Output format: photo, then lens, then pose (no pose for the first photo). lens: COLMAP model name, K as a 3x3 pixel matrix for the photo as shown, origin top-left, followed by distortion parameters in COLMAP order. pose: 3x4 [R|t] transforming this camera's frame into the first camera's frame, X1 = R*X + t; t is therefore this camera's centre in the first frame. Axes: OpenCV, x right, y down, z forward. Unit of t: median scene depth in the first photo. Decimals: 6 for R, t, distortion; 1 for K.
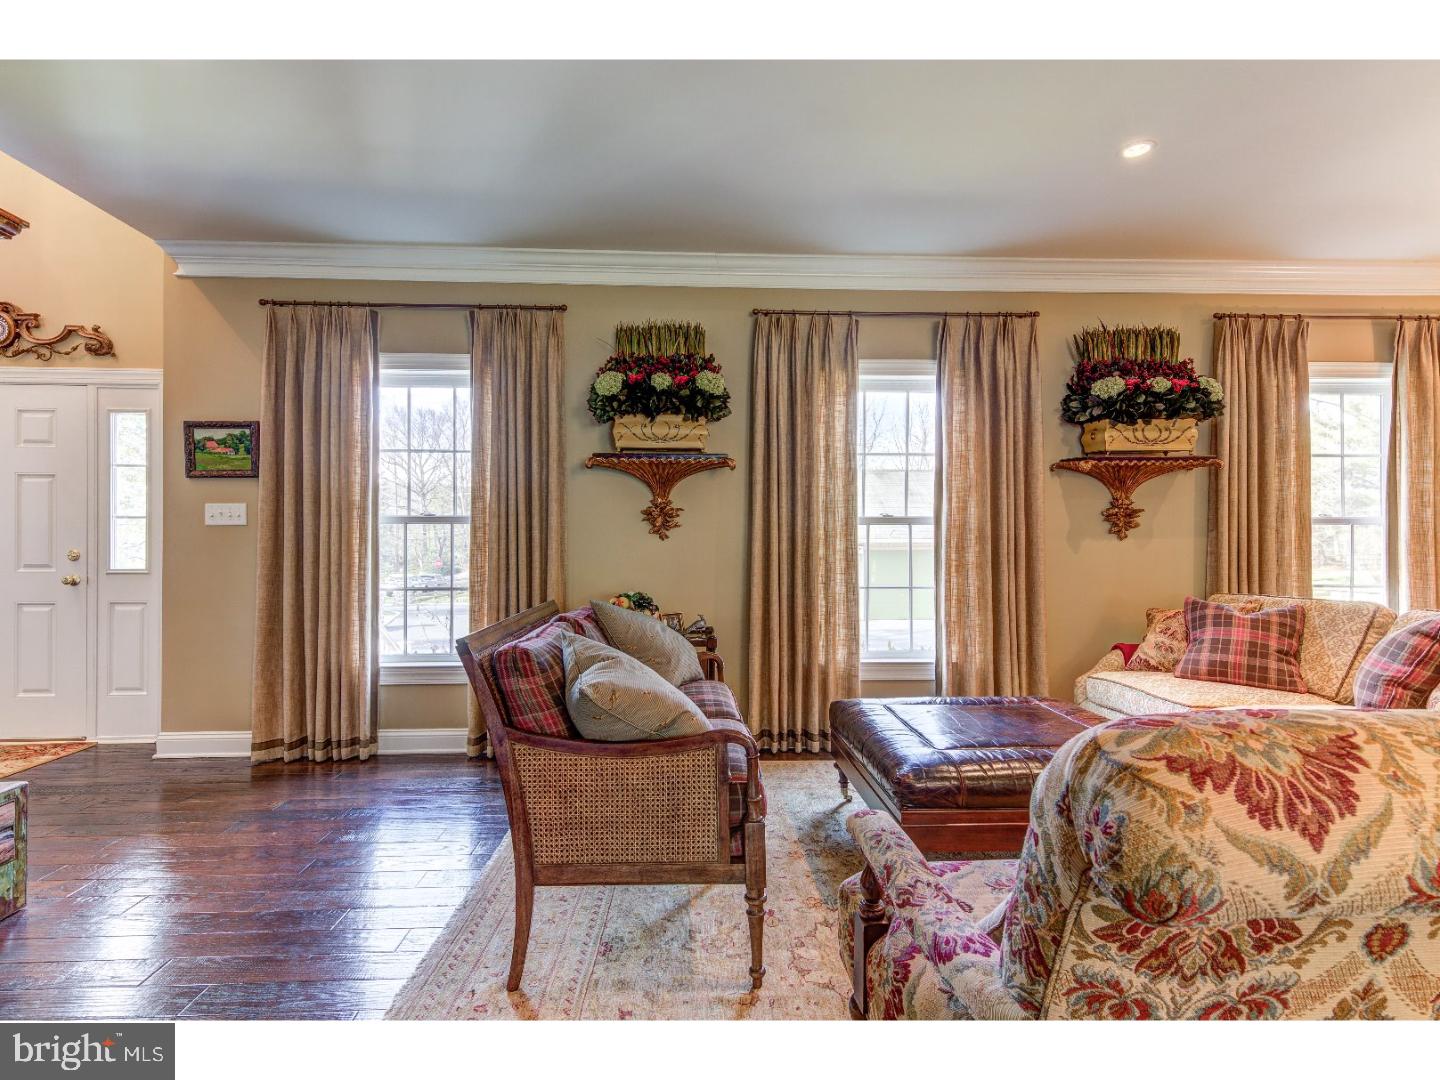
lens RADIAL K [[728.4, 0, 721.2], [0, 728.4, 541.1], [0, 0, 1]] dist [0.028070, -0.007511]
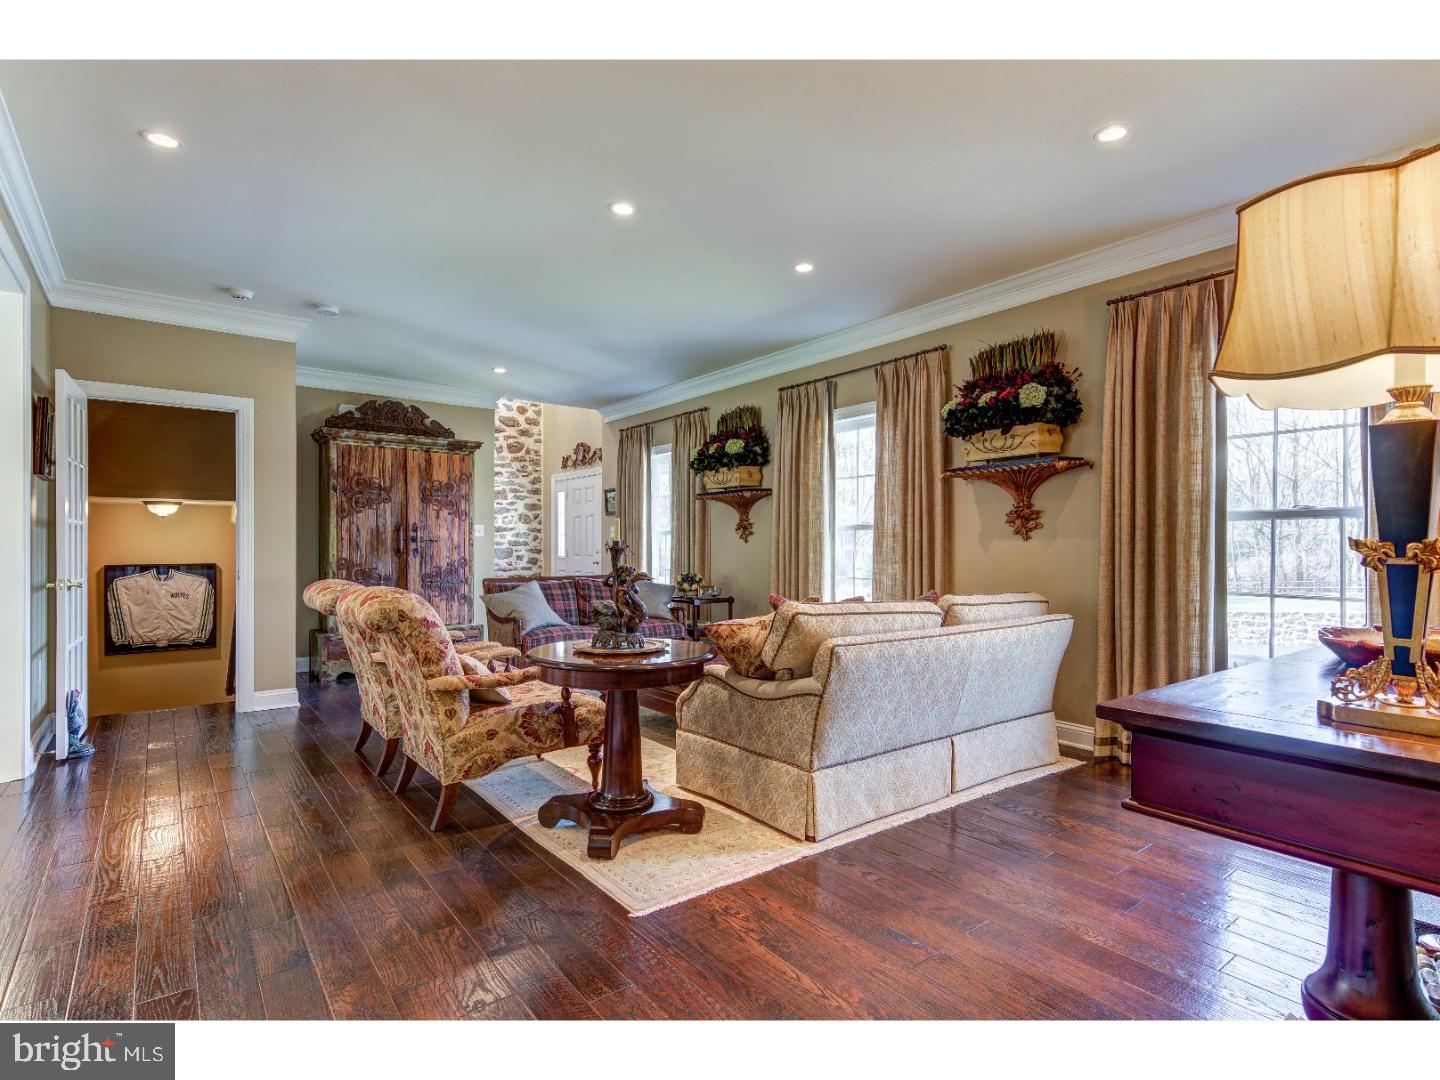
lens RADIAL K [[728.4, 0, 722.2], [0, 728.4, 547.4], [0, 0, 1]] dist [0.028070, -0.007511]
pose [[0.564728, 0.000243, -0.825277, 1.188015], [0.006675, 0.999966, 0.004862, 0.000017], [0.825250, -0.008254, 0.564707, 0.056400]]
